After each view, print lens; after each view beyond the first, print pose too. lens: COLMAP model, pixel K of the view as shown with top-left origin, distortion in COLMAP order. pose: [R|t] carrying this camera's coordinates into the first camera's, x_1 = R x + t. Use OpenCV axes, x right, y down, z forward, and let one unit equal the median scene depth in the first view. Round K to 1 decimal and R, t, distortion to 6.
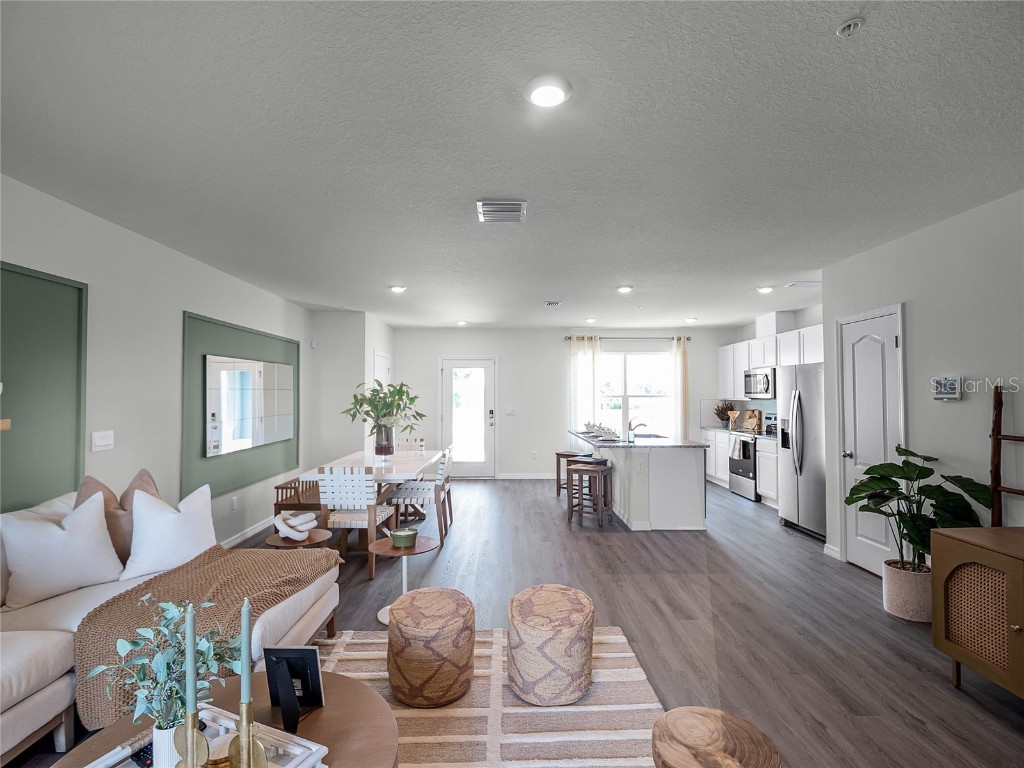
lens RADIAL K [[496.3, 0, 512.0], [0, 496.3, 384.0], [0, 0, 1]] dist [-0.002861, -0.001152]
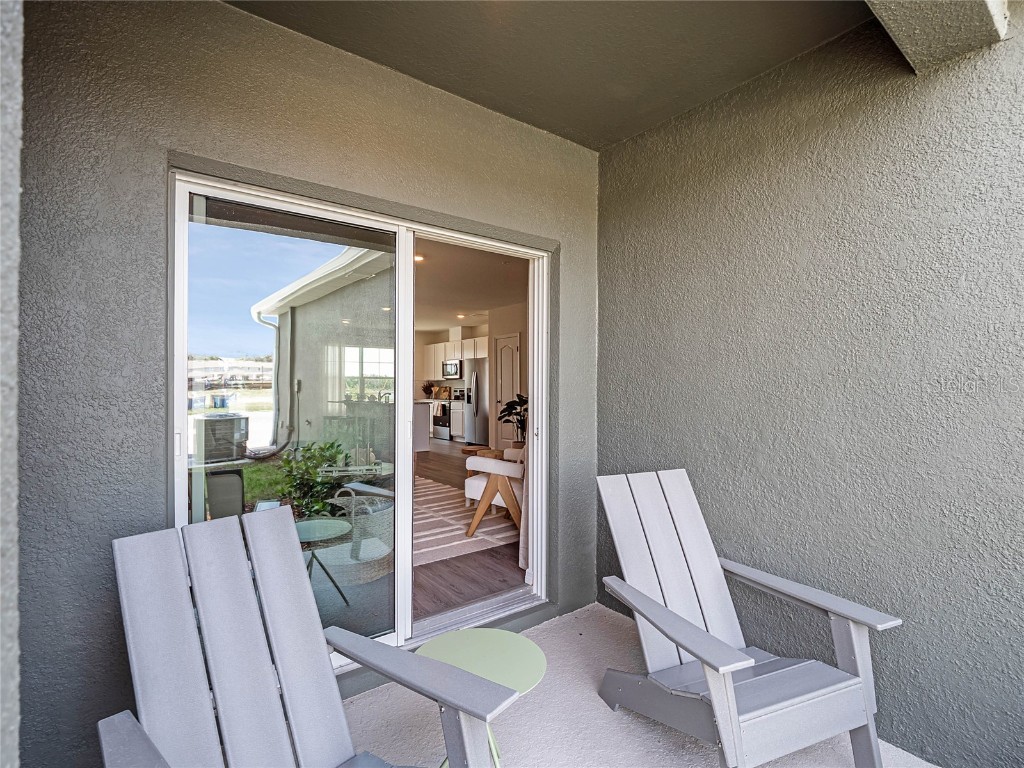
lens RADIAL K [[496.3, 0, 512.0], [0, 496.3, 384.0], [0, 0, 1]] dist [-0.002861, -0.001152]
pose [[0.801768, 0.004674, 0.597617, -0.430299], [-0.013415, 0.999858, 0.010178, 0.037641], [-0.597485, -0.016177, 0.801717, -0.580007]]
